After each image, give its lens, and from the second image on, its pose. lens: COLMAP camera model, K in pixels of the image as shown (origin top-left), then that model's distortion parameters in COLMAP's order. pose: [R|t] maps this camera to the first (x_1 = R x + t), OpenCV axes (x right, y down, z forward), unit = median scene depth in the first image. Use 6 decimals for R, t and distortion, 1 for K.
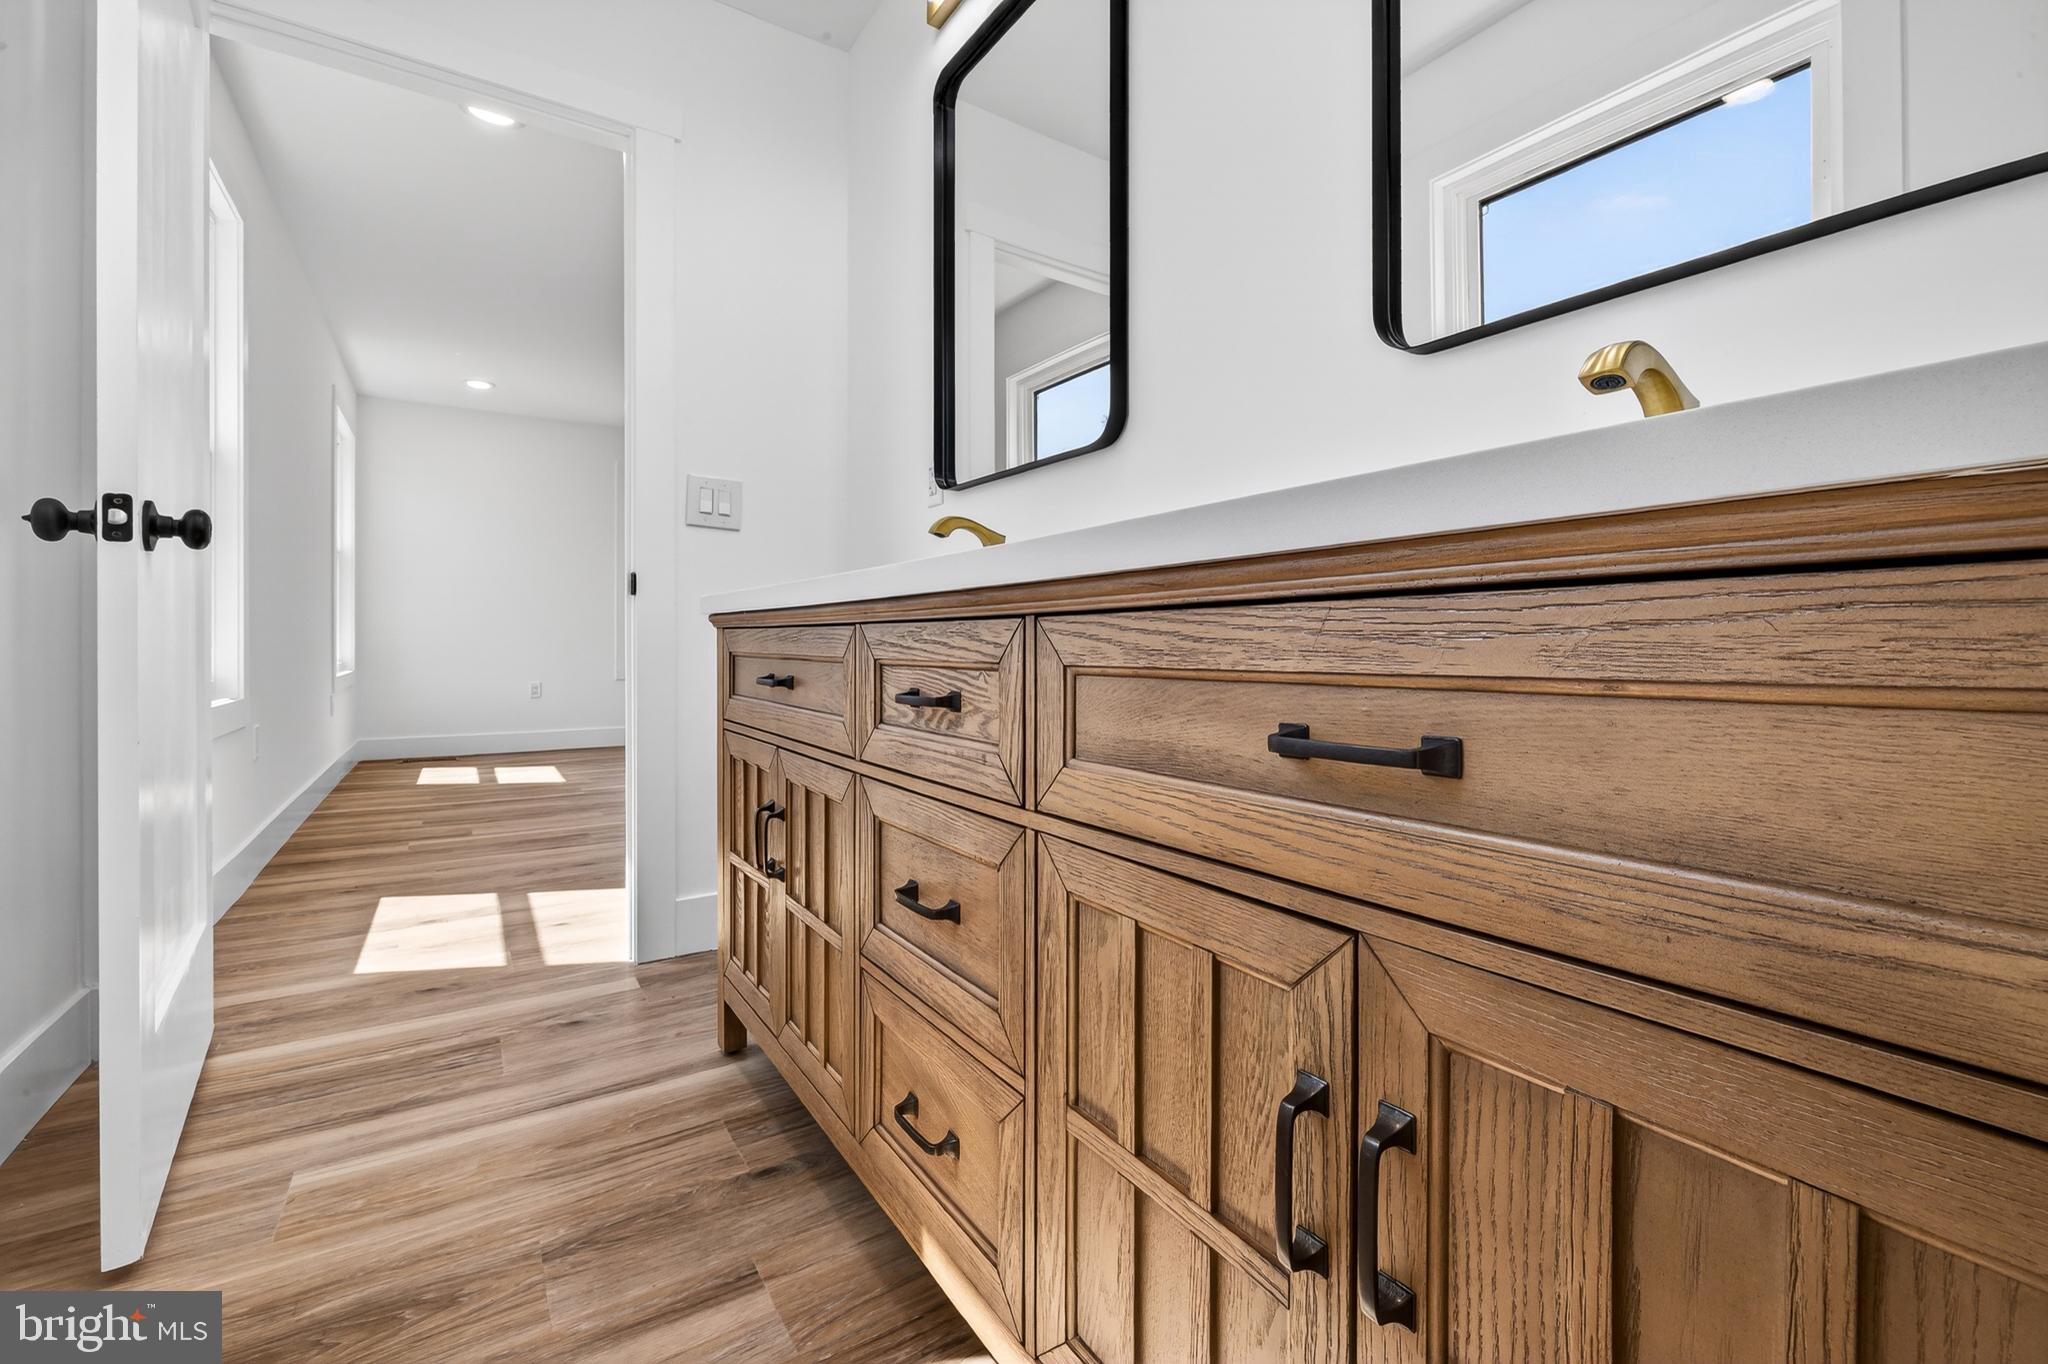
lens RADIAL K [[901.2, 0, 1024.0], [0, 901.2, 682.0], [0, 0, 1]] dist [0.003856, 0.000600]
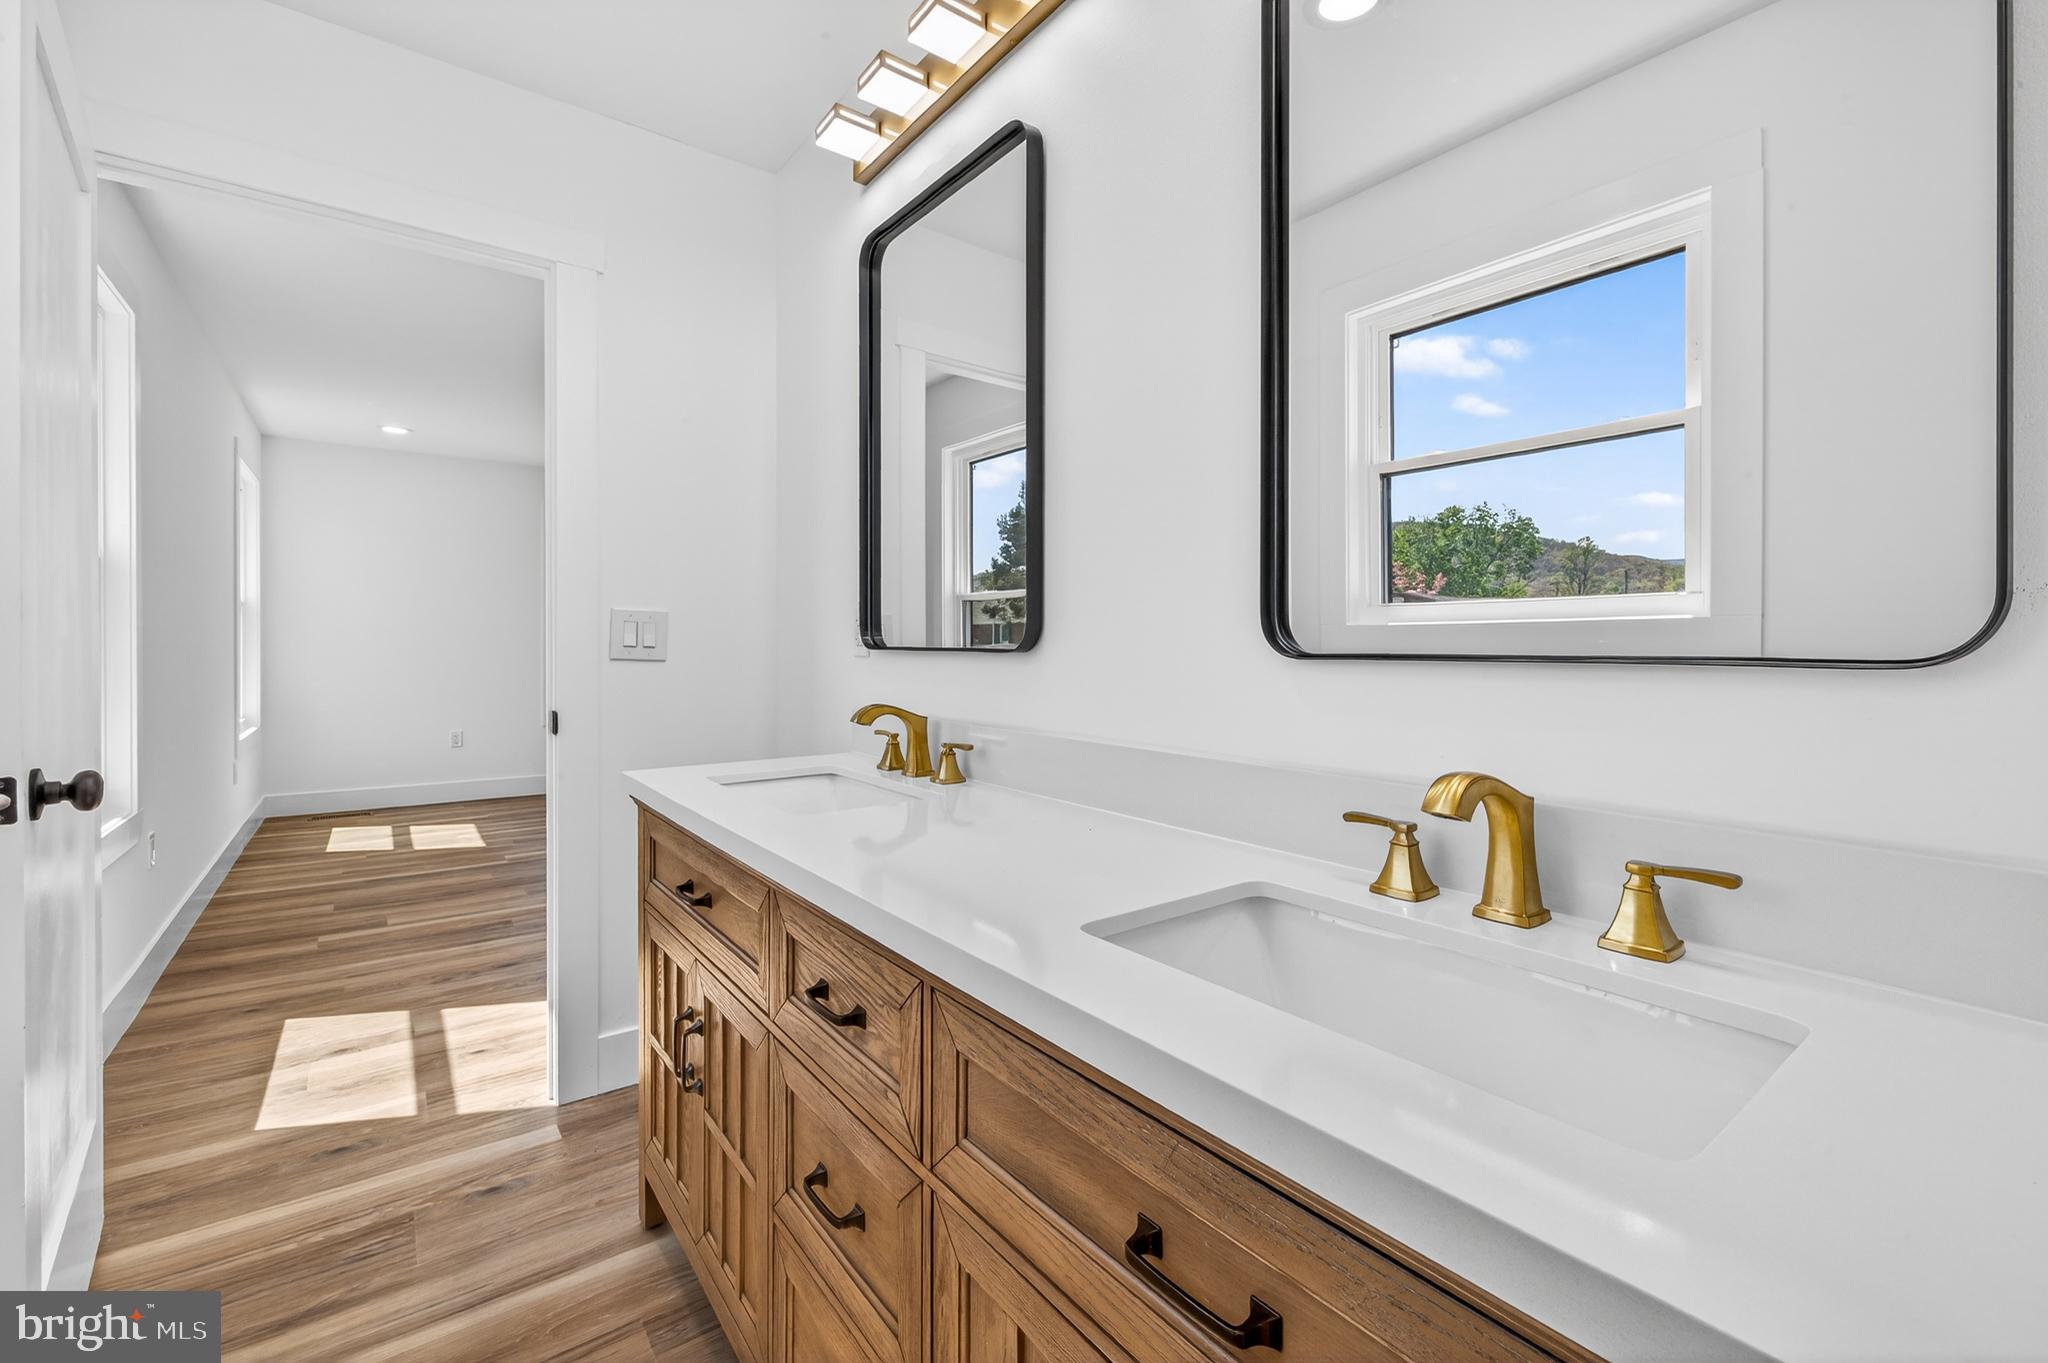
lens RADIAL K [[901.2, 0, 1024.0], [0, 901.2, 681.5], [0, 0, 1]] dist [0.003856, 0.000600]
pose [[0.997966, 0.003726, 0.063640, 0.023314], [-0.004264, 0.999956, 0.008309, -0.199944], [-0.063606, -0.008563, 0.997938, -0.027926]]
